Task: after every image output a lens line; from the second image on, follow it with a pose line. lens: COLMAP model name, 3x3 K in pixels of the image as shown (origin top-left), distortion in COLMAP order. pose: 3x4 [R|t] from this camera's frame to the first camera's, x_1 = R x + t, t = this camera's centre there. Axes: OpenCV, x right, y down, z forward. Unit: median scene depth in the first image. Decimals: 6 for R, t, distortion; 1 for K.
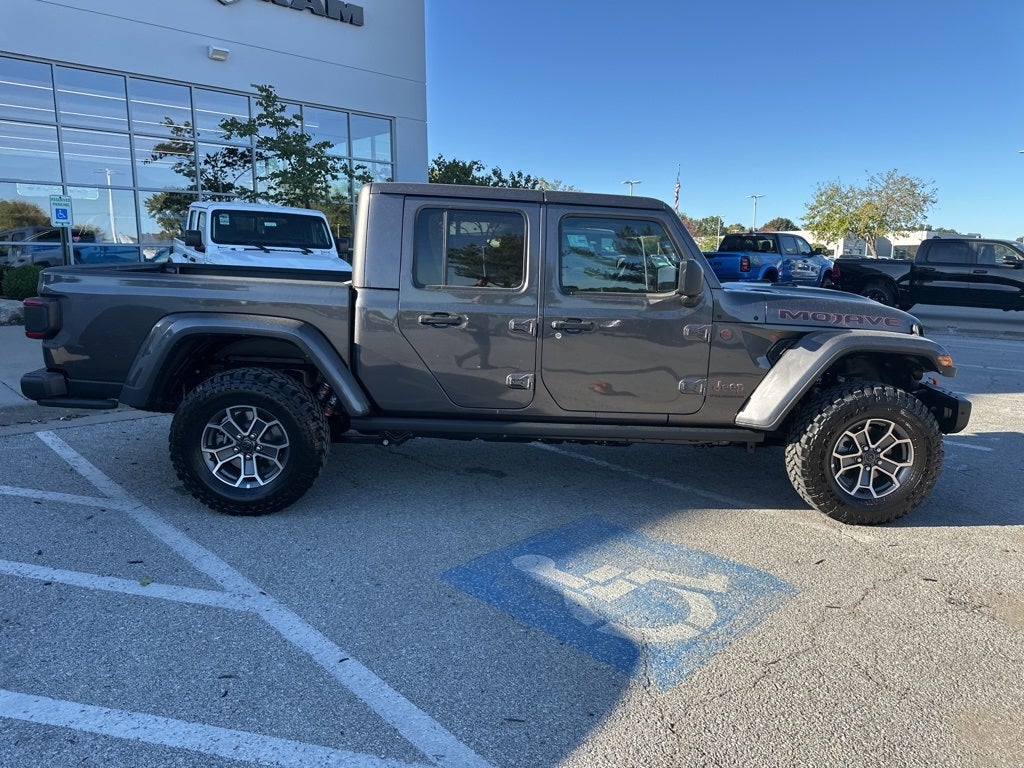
lens RADIAL K [[718.9, 0, 507.4], [0, 718.9, 380.2], [0, 0, 1]] dist [0.037814, -0.045260]
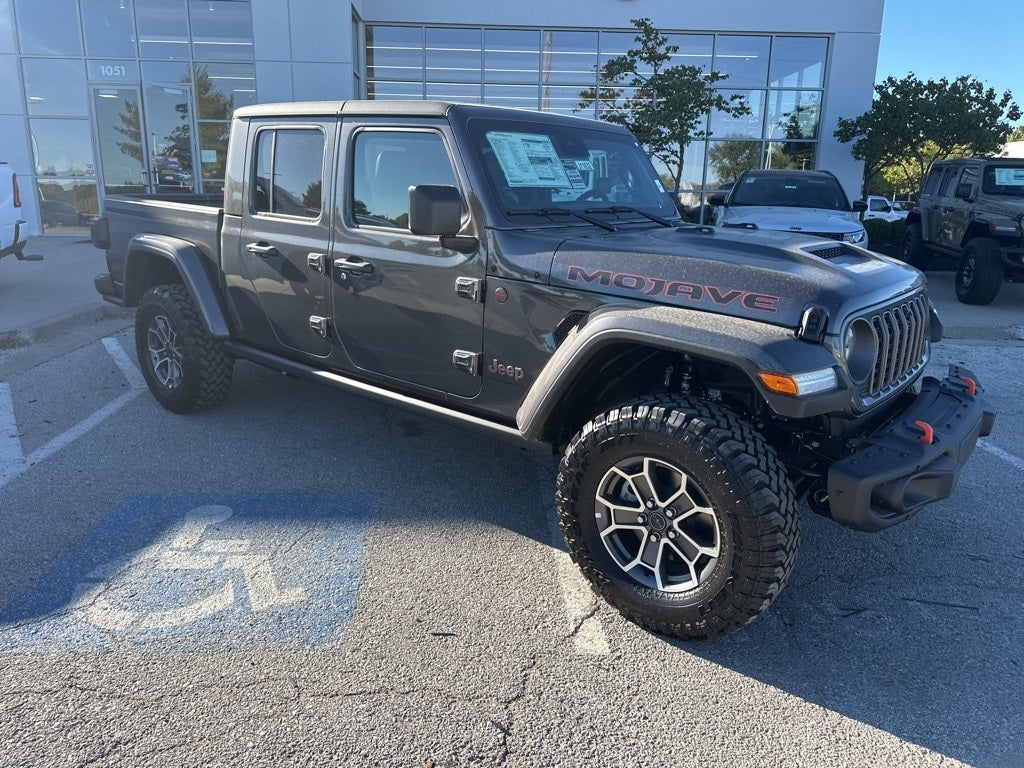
lens RADIAL K [[718.9, 0, 509.0], [0, 718.9, 380.6], [0, 0, 1]] dist [0.037814, -0.045260]
pose [[0.744730, 0.169184, -0.645565, 0.776649], [-0.123559, 0.985563, 0.115750, -0.062351], [0.655828, -0.006437, 0.754882, 0.469823]]
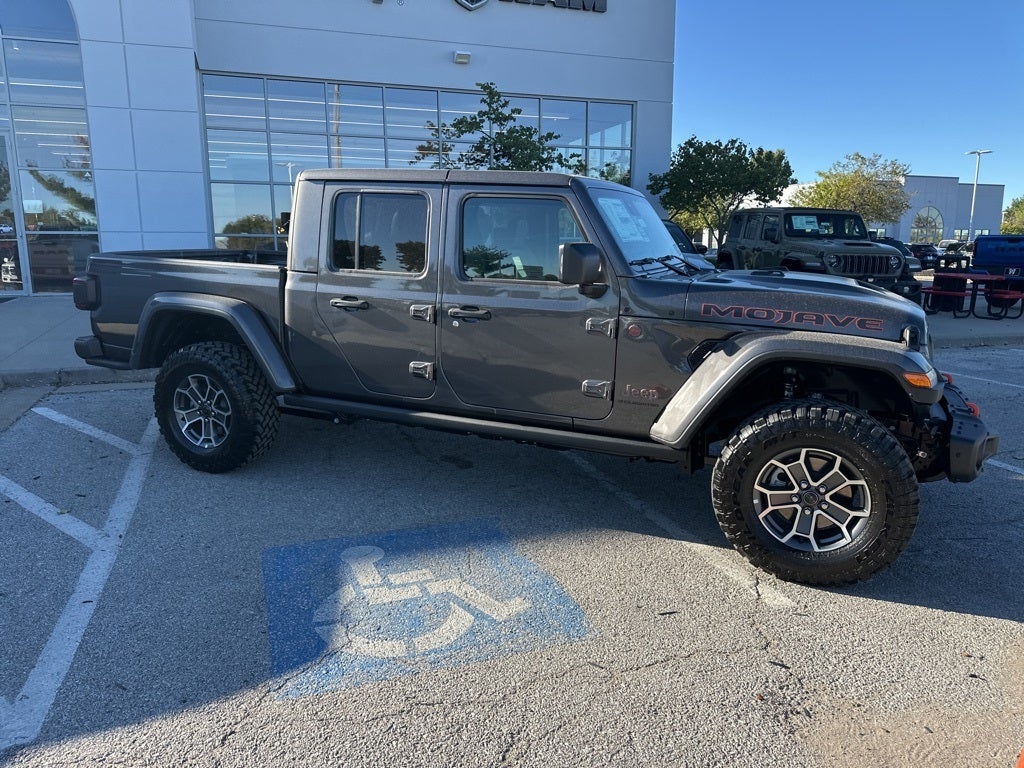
lens RADIAL K [[718.9, 0, 505.2], [0, 718.9, 379.7], [0, 0, 1]] dist [0.037814, -0.045260]
pose [[0.905684, 0.071404, -0.417896, 0.520194], [-0.065413, 0.997446, 0.028665, -0.019832], [0.418876, 0.001374, 0.908042, 0.163865]]
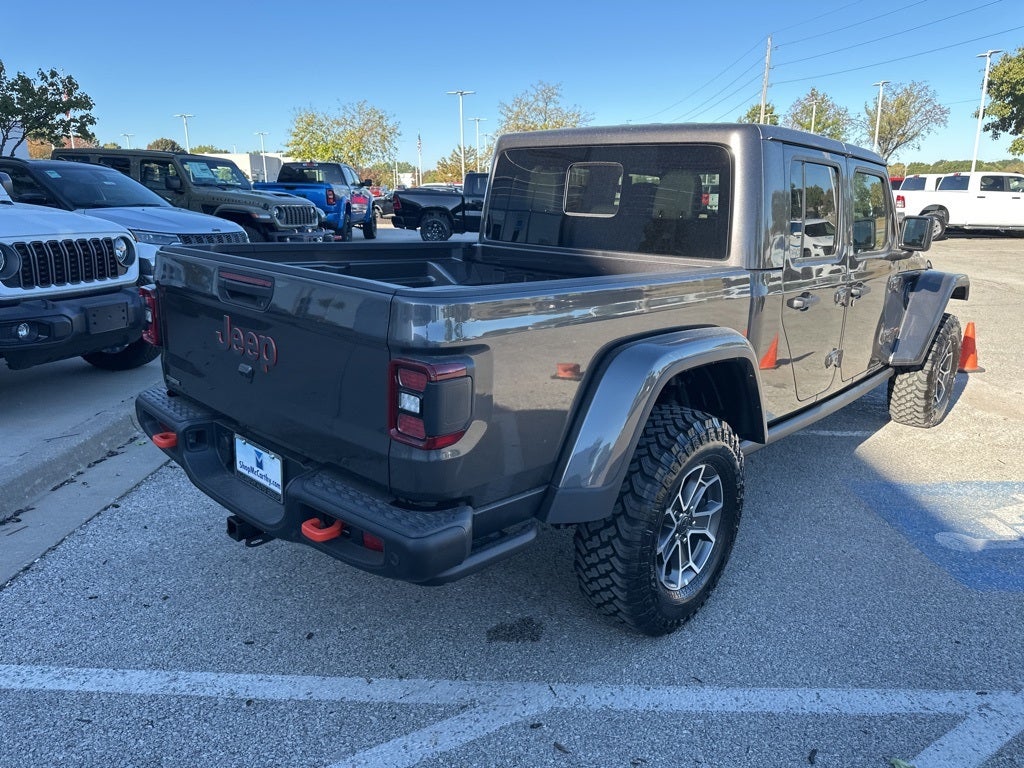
lens RADIAL K [[718.9, 0, 509.2], [0, 718.9, 384.4], [0, 0, 1]] dist [0.037814, -0.045260]
pose [[0.704325, -0.191005, 0.683698, -0.878466], [0.118089, 0.981227, 0.152474, -0.150999], [-0.699986, -0.026654, 0.713659, 0.627491]]
